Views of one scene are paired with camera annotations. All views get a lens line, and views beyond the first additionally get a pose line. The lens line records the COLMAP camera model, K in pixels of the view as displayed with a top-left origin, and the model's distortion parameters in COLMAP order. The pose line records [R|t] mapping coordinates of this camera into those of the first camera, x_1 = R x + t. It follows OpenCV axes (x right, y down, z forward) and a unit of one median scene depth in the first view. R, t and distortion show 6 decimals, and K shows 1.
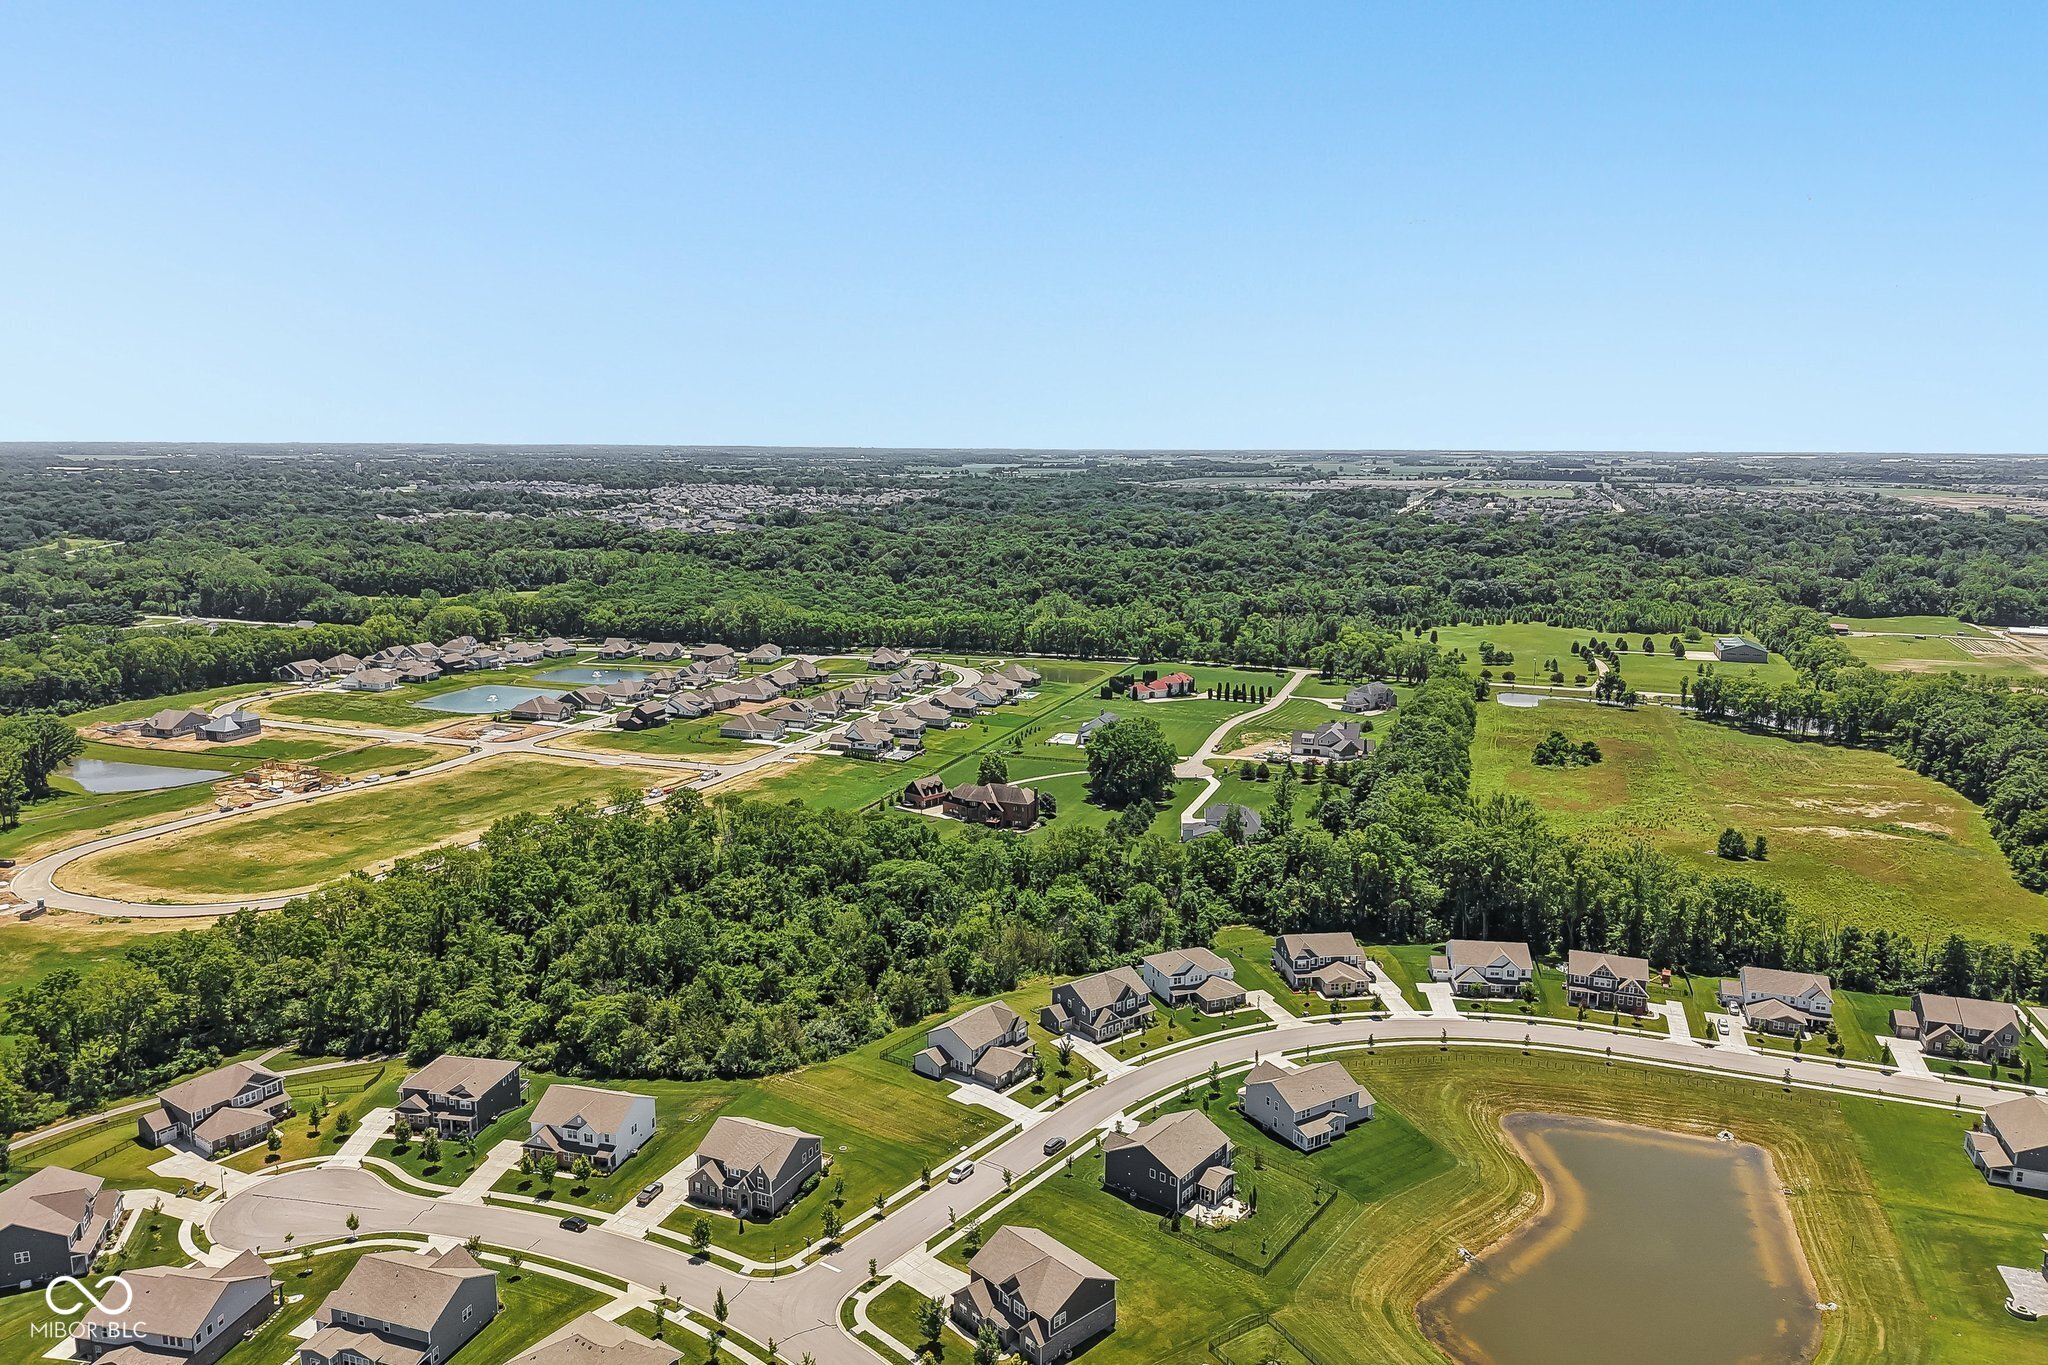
lens RADIAL K [[1363.9, 0, 1036.7], [0, 1363.9, 683.0], [0, 0, 1]] dist [0.034941, -0.027160]
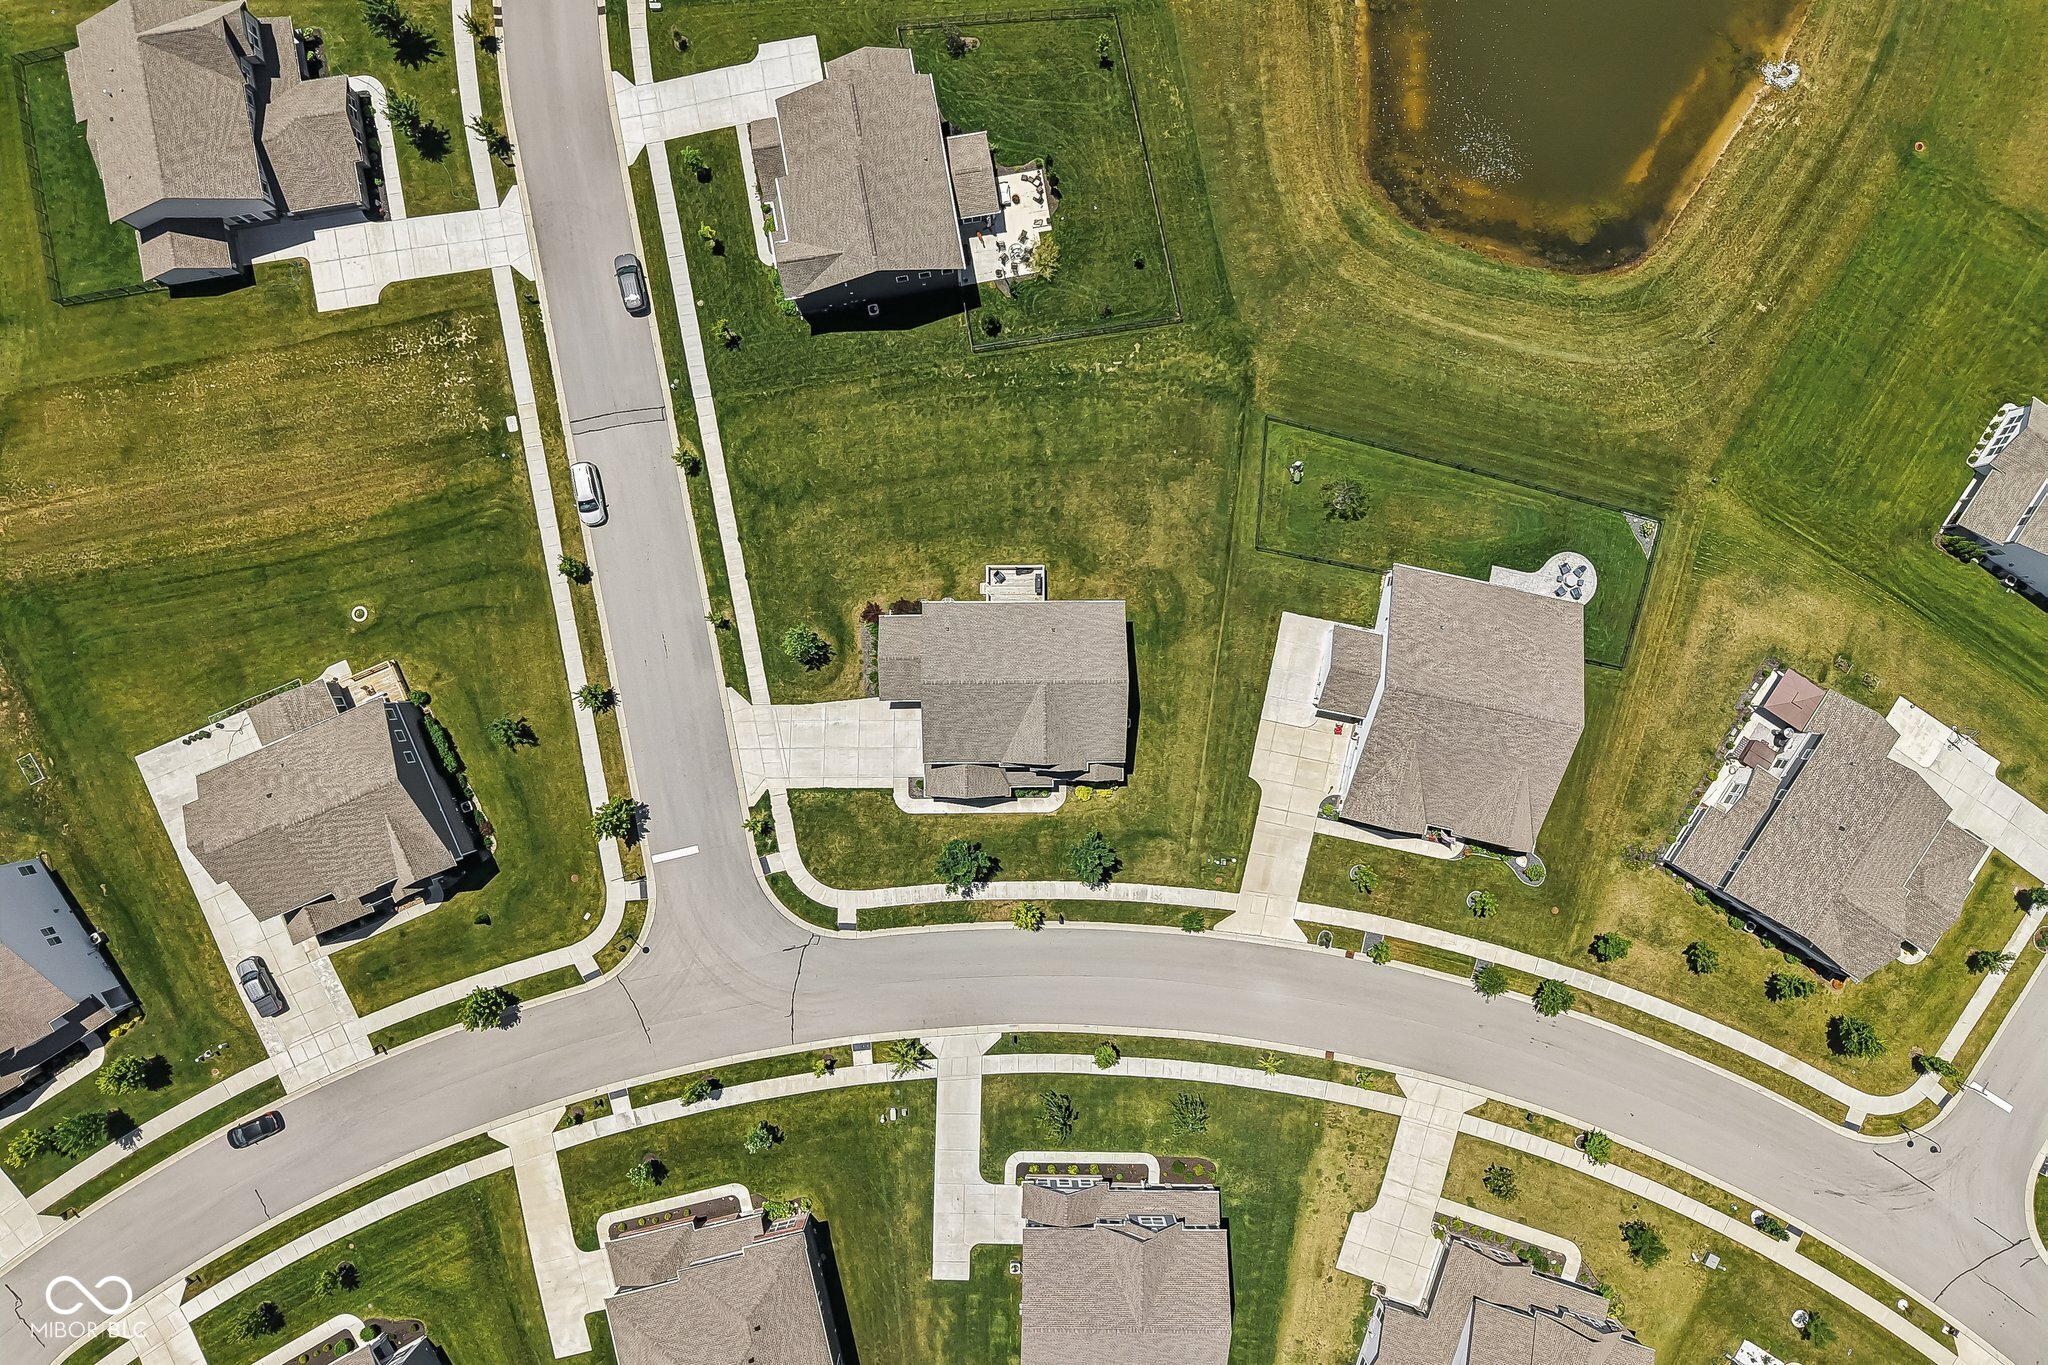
lens RADIAL K [[1363.9, 0, 1025.5], [0, 1363.9, 686.1], [0, 0, 1]] dist [0.034941, -0.027160]
pose [[0.682271, -0.731078, 0.005601, -0.000213], [0.108900, 0.109199, 0.988037, -0.093472], [-0.722944, -0.673499, 0.154117, 0.560351]]
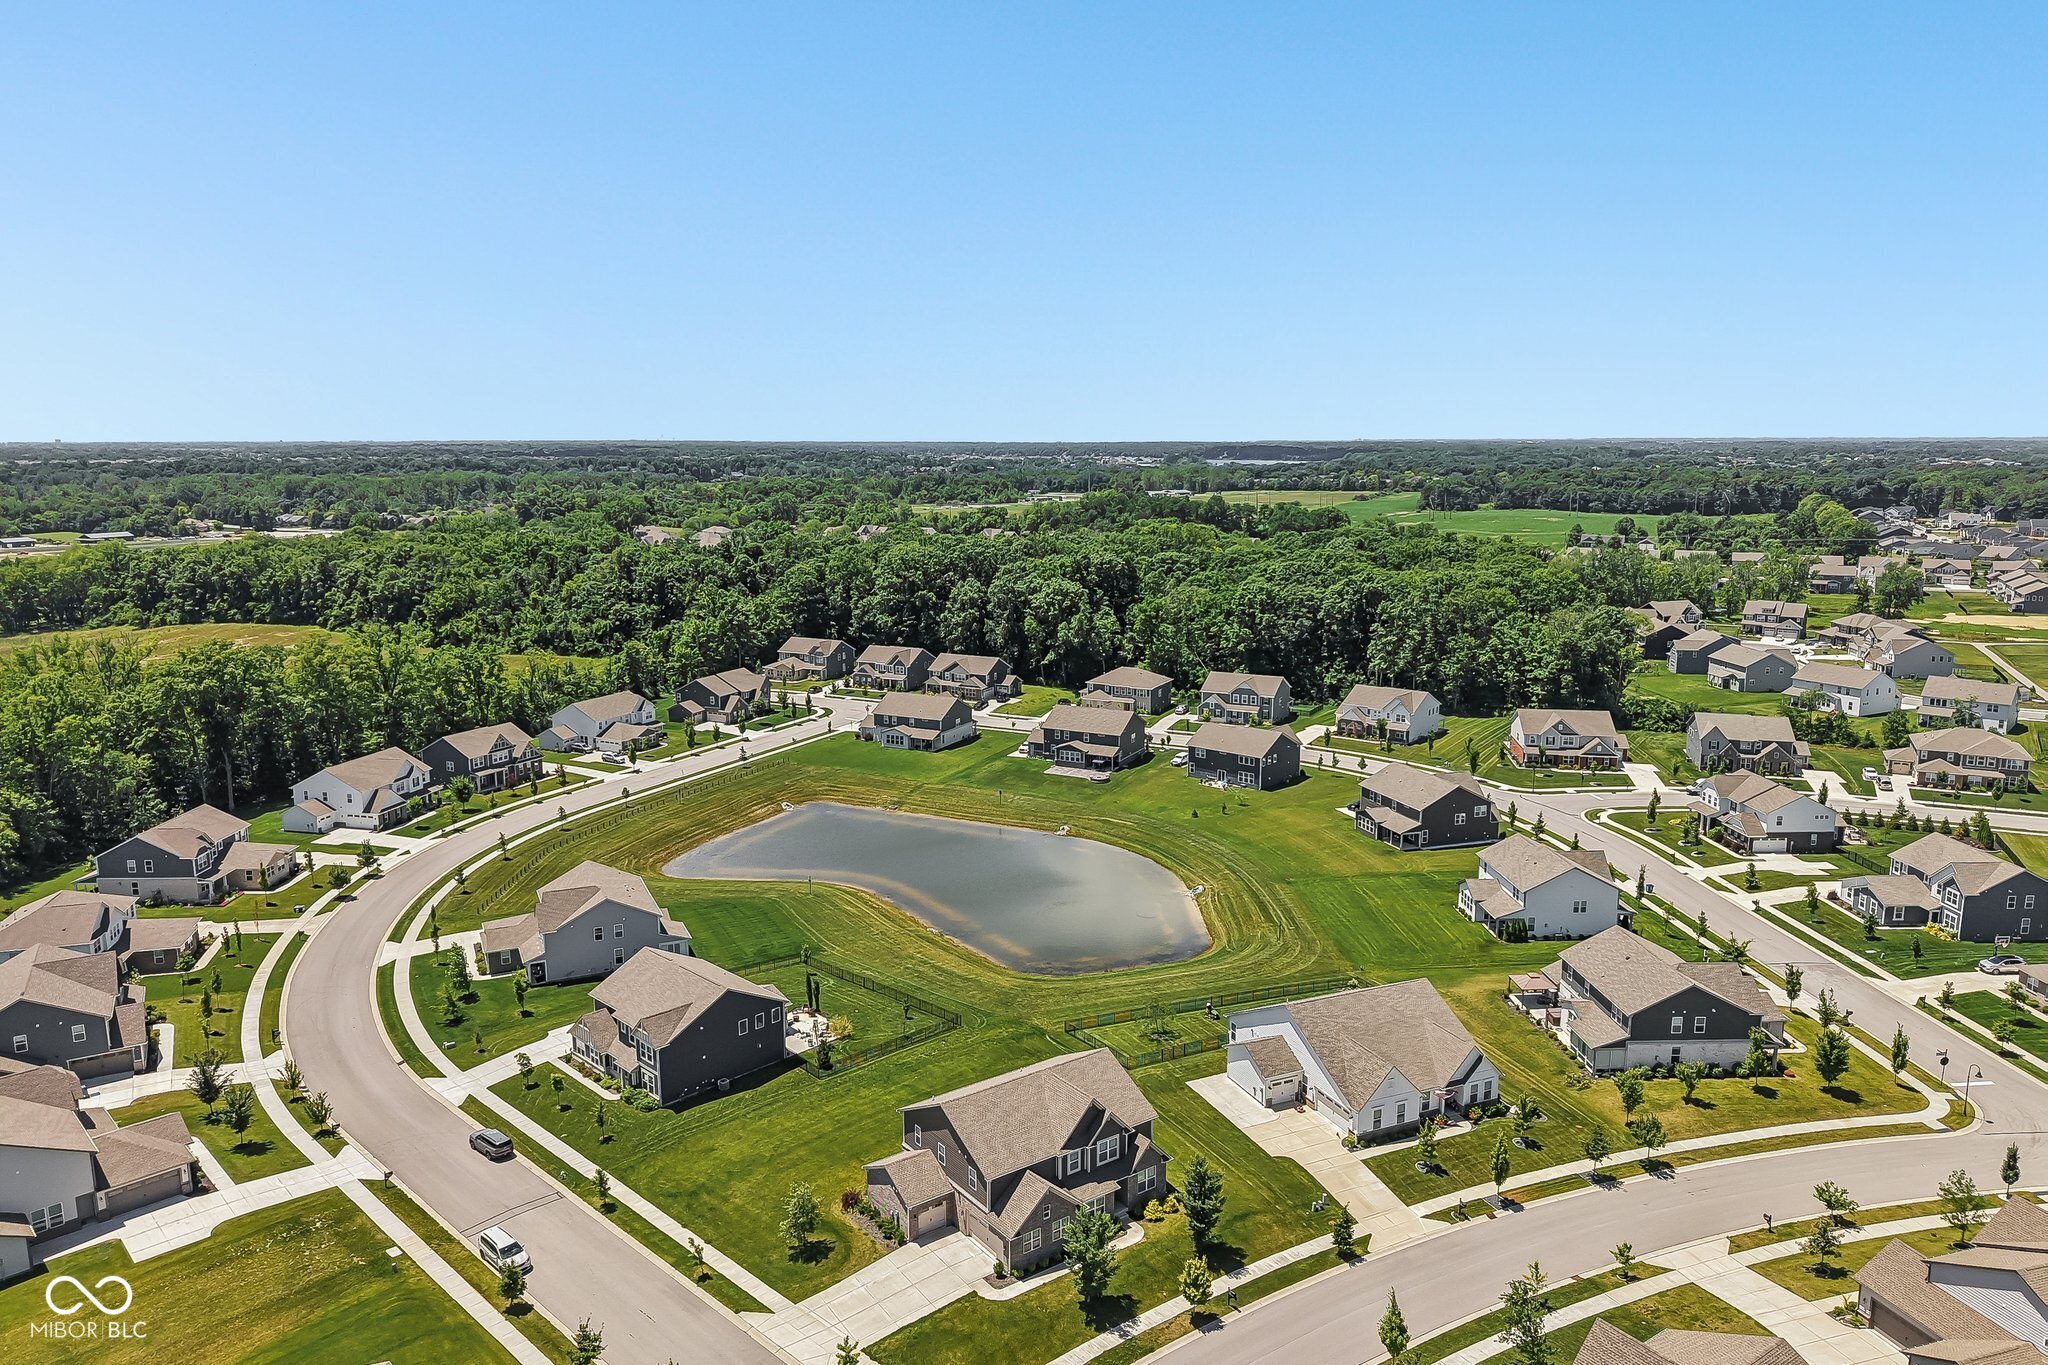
lens RADIAL K [[1363.9, 0, 1027.2], [0, 1363.9, 668.8], [0, 0, 1]] dist [0.034941, -0.027160]
pose [[0.134662, -0.175262, 0.975269, -0.330453], [0.174054, 0.973114, 0.150842, 0.096203], [-0.975485, 0.149437, 0.161546, 0.541240]]
